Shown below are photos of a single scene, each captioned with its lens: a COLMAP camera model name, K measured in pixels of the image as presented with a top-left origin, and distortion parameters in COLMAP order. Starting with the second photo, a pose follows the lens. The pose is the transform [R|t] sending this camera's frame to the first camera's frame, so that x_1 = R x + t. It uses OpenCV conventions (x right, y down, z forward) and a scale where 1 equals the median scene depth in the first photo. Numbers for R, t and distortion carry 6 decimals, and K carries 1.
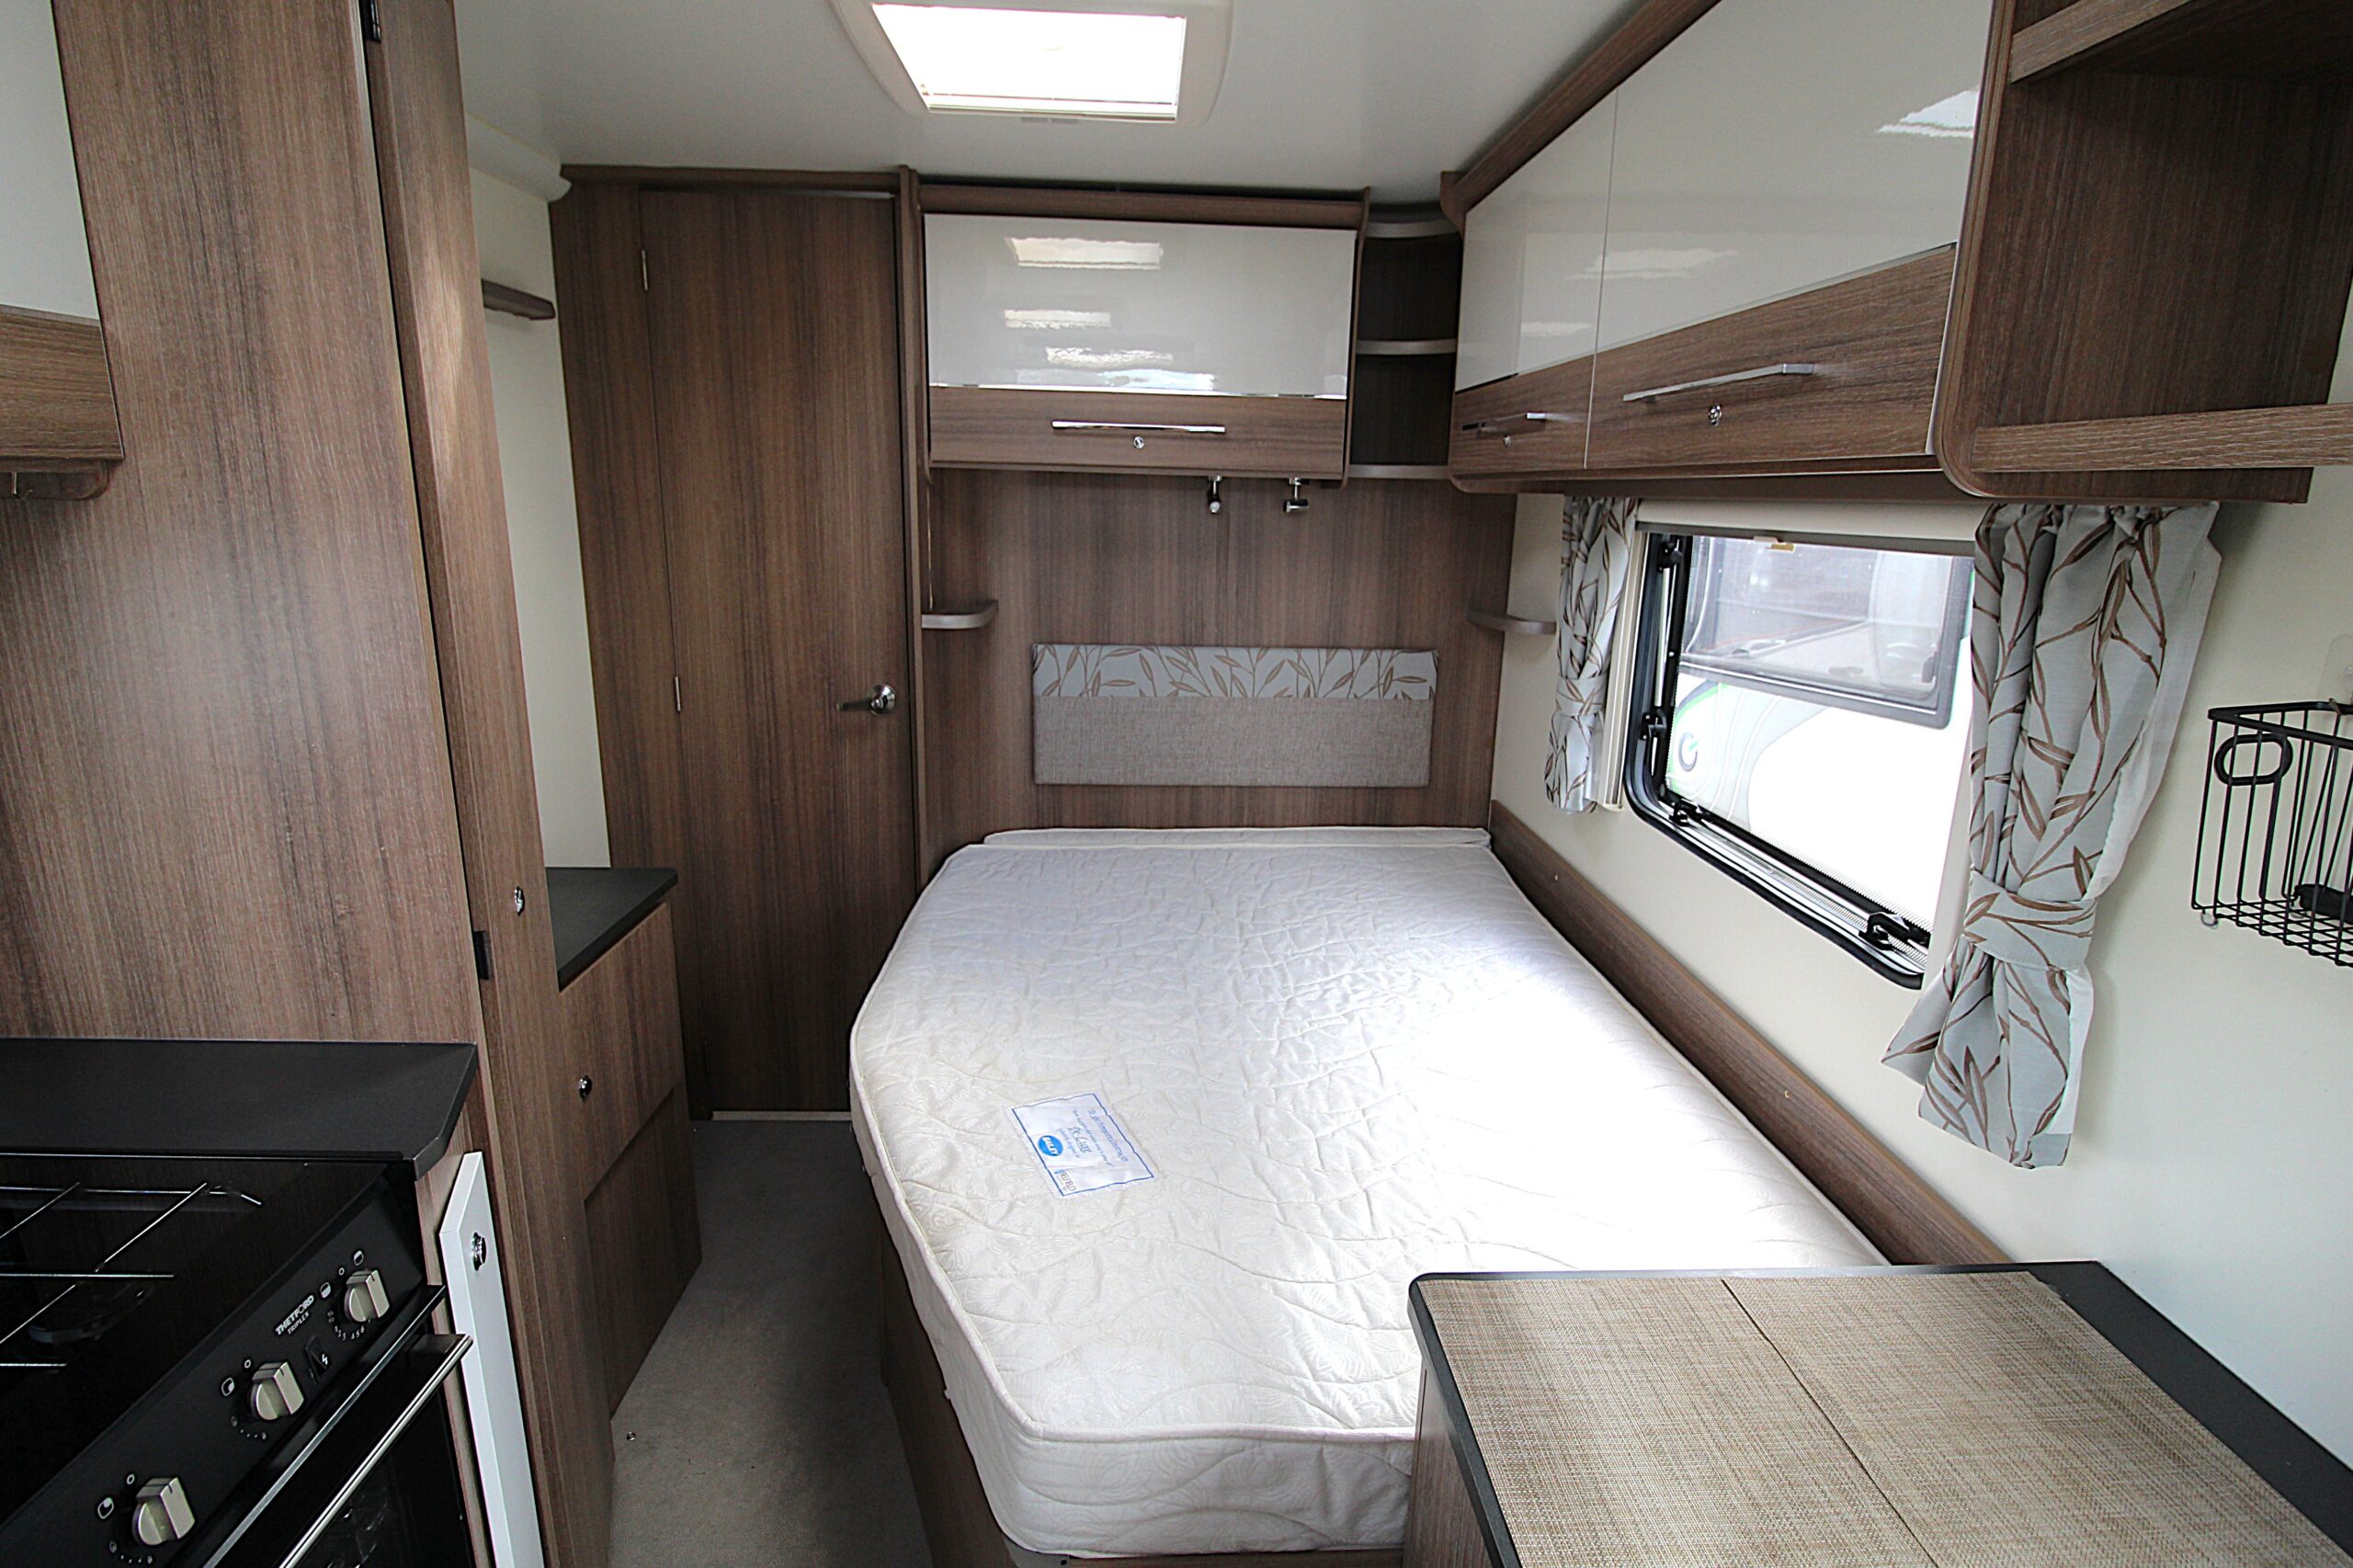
lens RADIAL K [[1145.8, 0, 1188.2], [0, 1145.8, 768.3], [0, 0, 1]] dist [-0.006985, -0.006831]
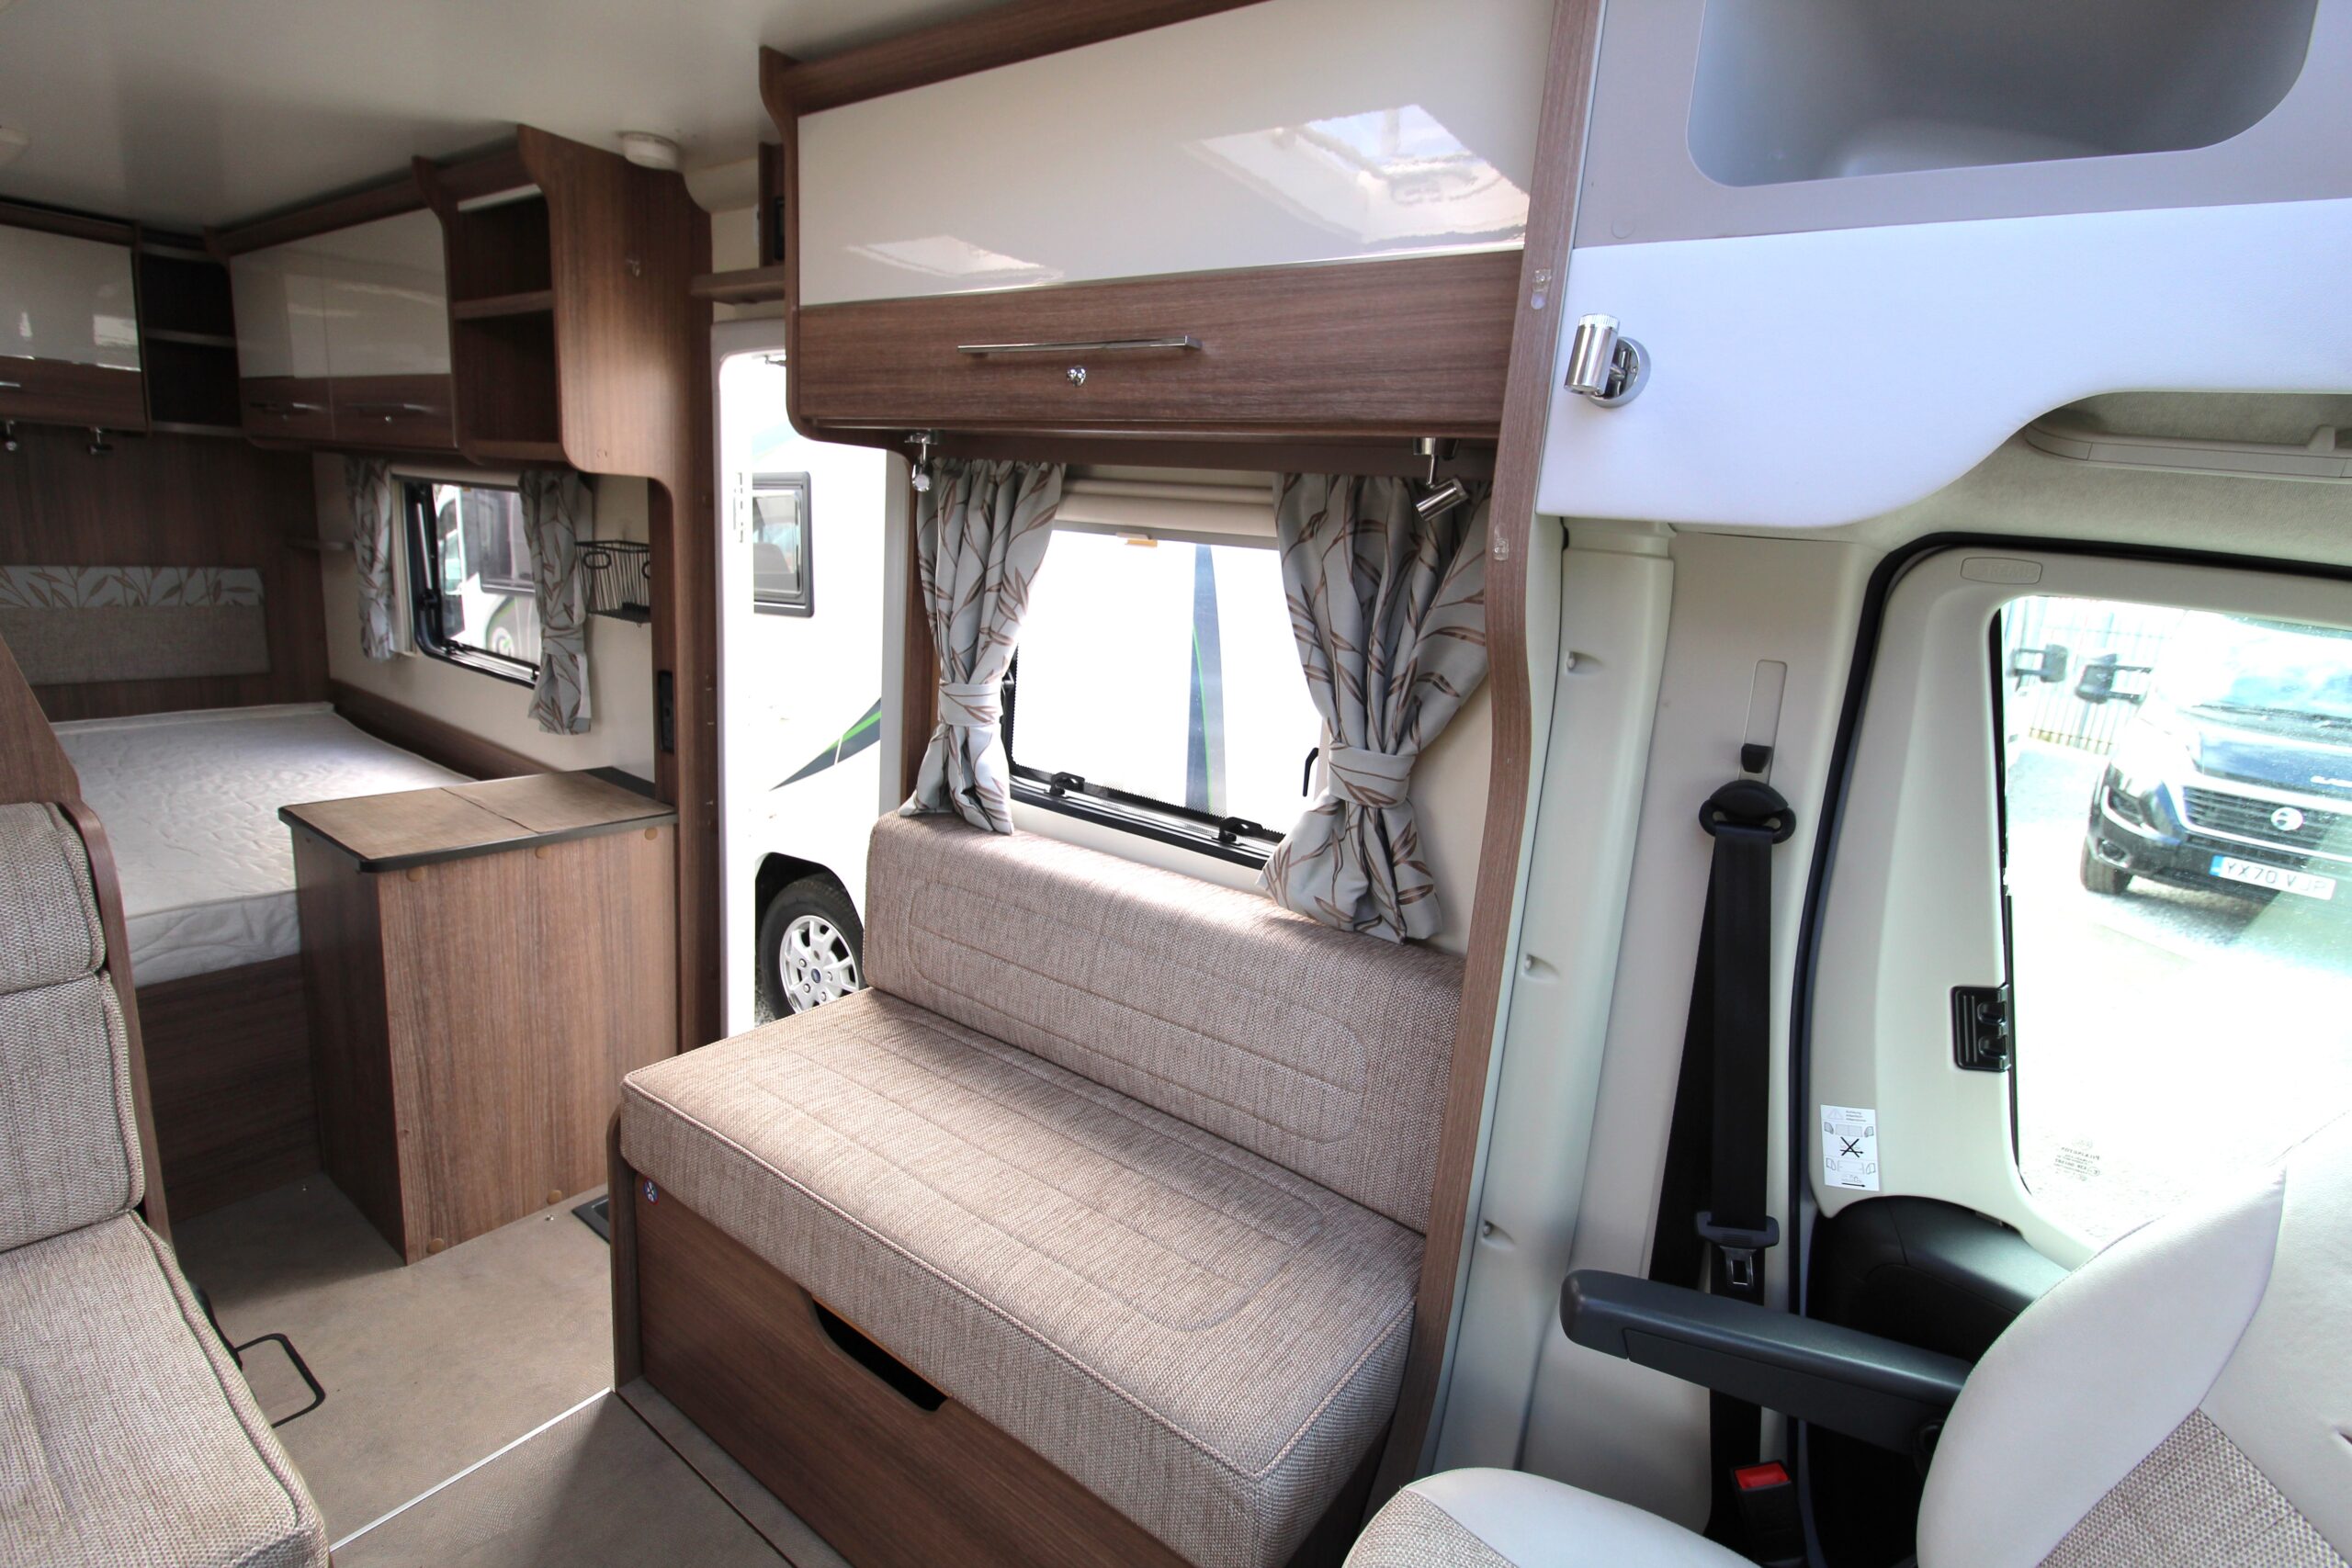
lens RADIAL K [[1092.8, 0, 1200.0], [0, 1092.8, 766.0], [0, 0, 1]] dist [-0.002587, -0.011115]
pose [[0.614976, -0.140226, 0.775977, -0.161914], [0.117924, 0.989350, 0.085328, 0.199354], [-0.779678, 0.039032, 0.624963, -0.849128]]
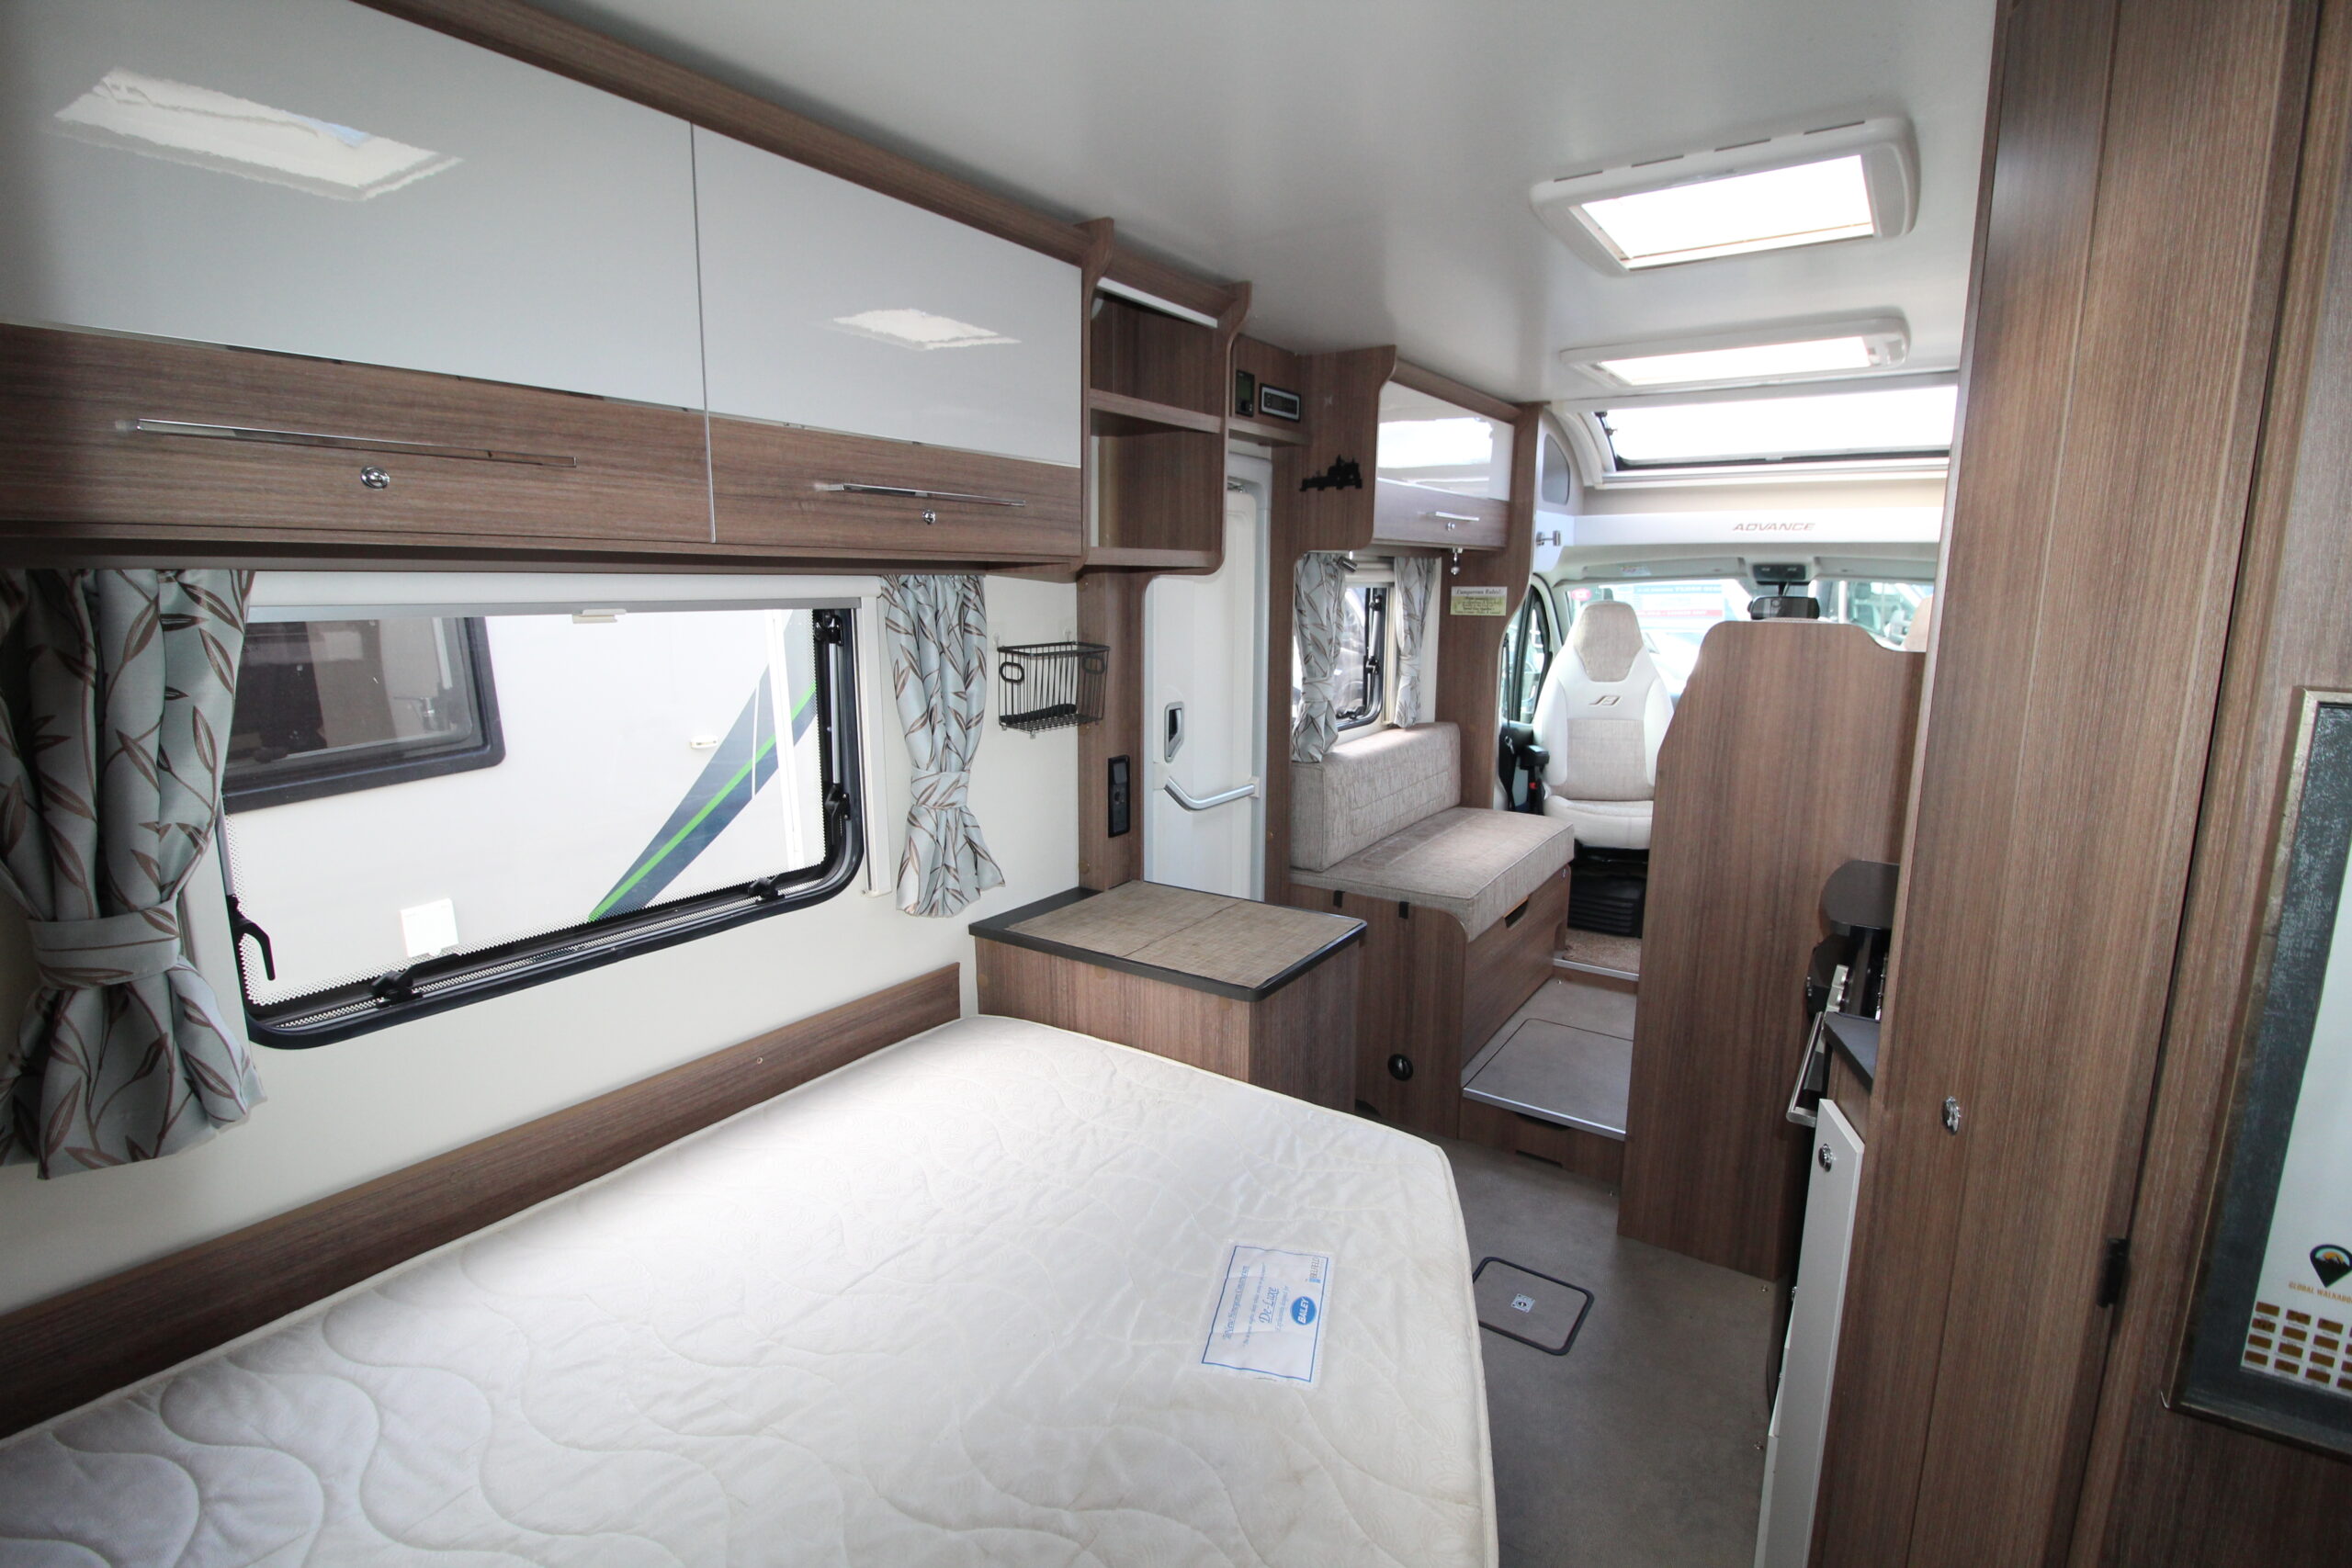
lens RADIAL K [[1092.8, 0, 1189.9], [0, 1092.8, 769.8], [0, 0, 1]] dist [-0.002587, -0.011115]
pose [[-0.804637, -0.130385, 0.579275, -0.358633], [0.113562, 0.923790, 0.365673, -0.280878], [-0.582807, 0.360017, -0.728508, 1.121958]]
